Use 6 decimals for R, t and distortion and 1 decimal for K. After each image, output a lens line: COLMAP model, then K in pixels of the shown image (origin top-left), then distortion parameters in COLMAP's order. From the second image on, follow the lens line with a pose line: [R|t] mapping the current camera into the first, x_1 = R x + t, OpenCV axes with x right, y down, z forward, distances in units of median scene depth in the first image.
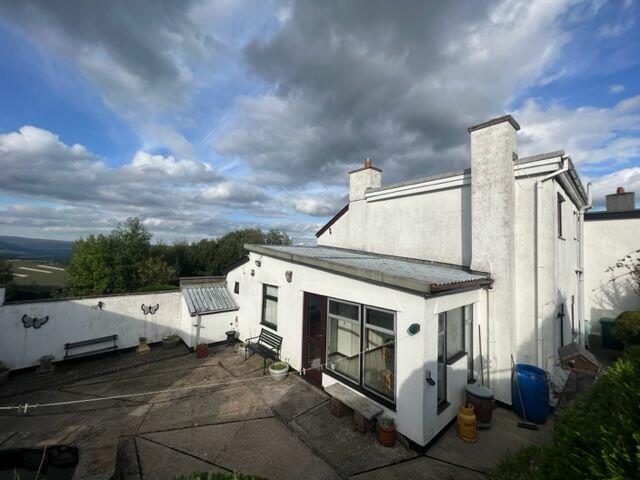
lens RADIAL K [[258.4, 0, 320.5], [0, 258.4, 240.1], [0, 0, 1]] dist [0.001449, -0.000330]
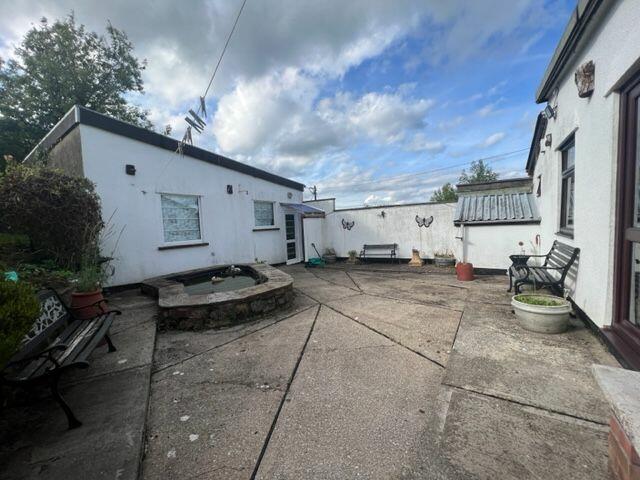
lens RADIAL K [[258.4, 0, 320.3], [0, 258.4, 239.5], [0, 0, 1]] dist [0.001449, -0.000330]
pose [[0.262458, 0.024603, -0.964630, 0.116819], [0.083735, 0.995323, 0.048169, 0.273095], [0.961304, -0.093415, 0.259170, 0.447916]]
